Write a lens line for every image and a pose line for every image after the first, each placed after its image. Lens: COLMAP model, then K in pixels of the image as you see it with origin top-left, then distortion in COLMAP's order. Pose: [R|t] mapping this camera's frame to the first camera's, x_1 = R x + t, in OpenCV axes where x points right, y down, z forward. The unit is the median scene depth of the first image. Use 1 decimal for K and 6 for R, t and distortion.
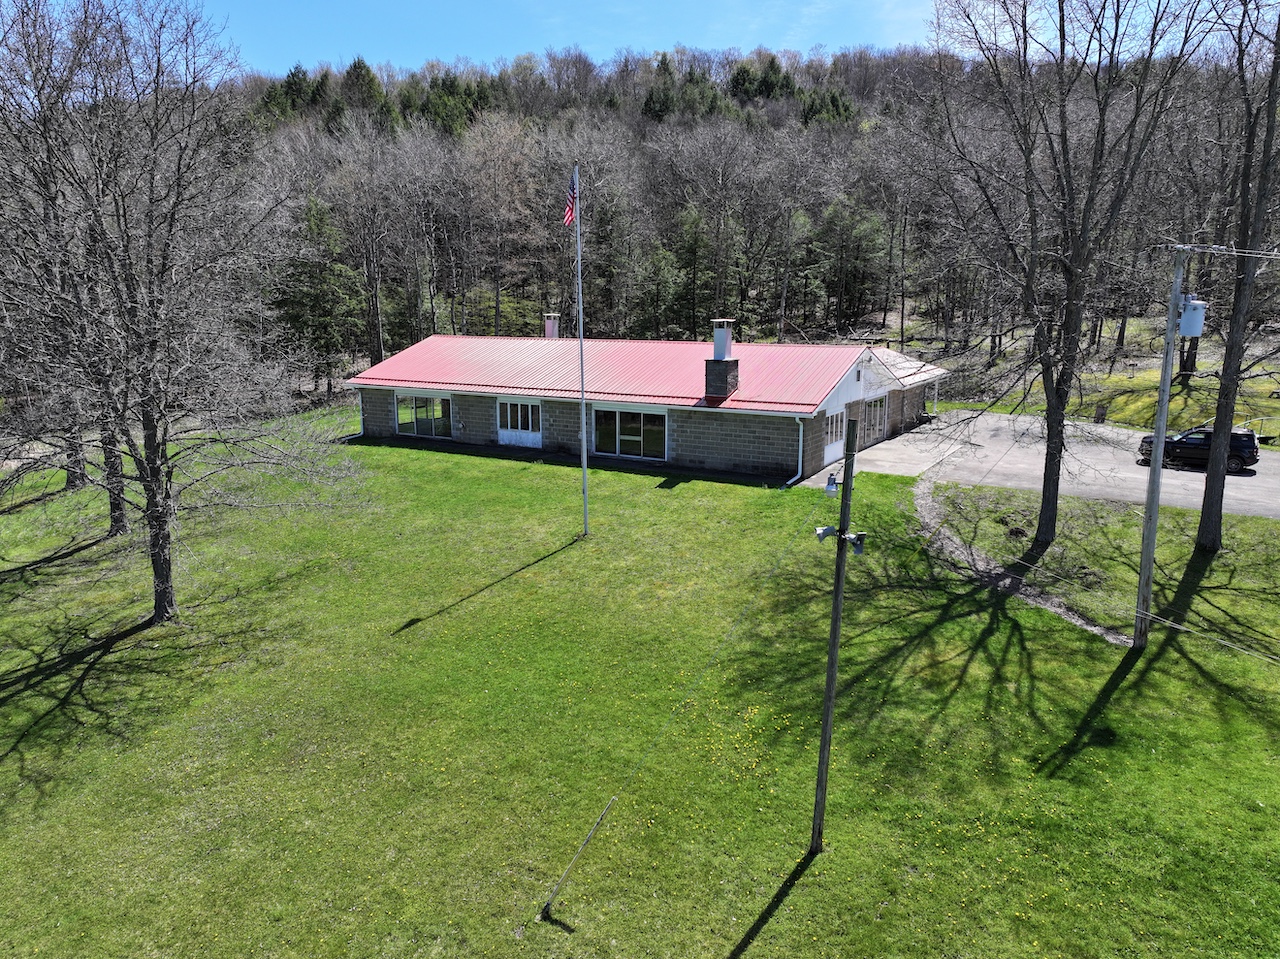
lens RADIAL K [[897.1, 0, 645.0], [0, 897.1, 480.2], [0, 0, 1]] dist [-0.004262, 0.000722]
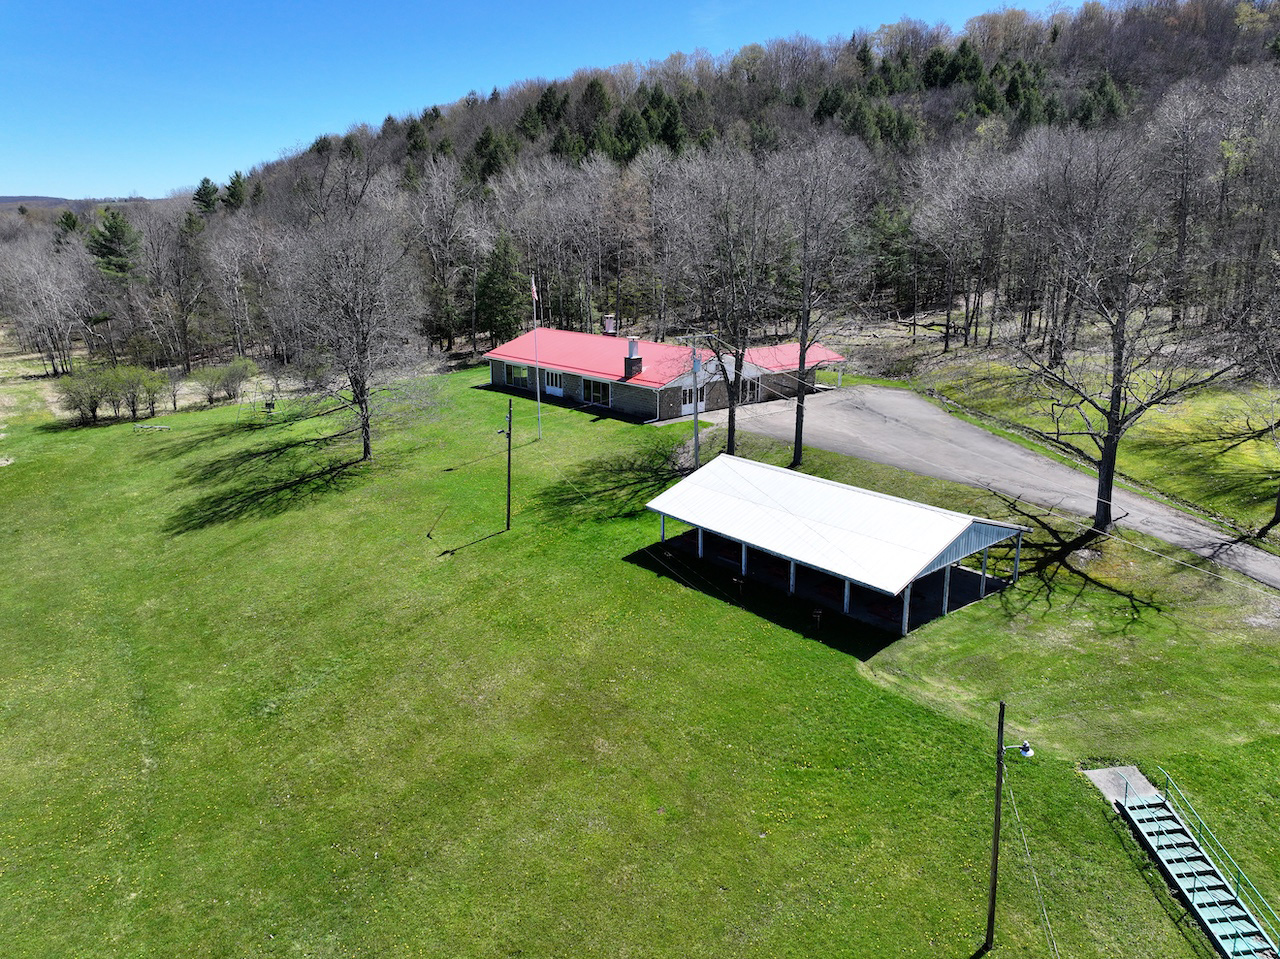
lens RADIAL K [[883.9, 0, 640.0], [0, 883.9, 479.5], [0, 0, 1]] dist [0.001836, 0.000692]
pose [[0.948144, 0.083910, -0.306564, 0.757014], [-0.062098, 0.994839, 0.080242, -0.027657], [0.311715, -0.057043, 0.948462, -0.886191]]
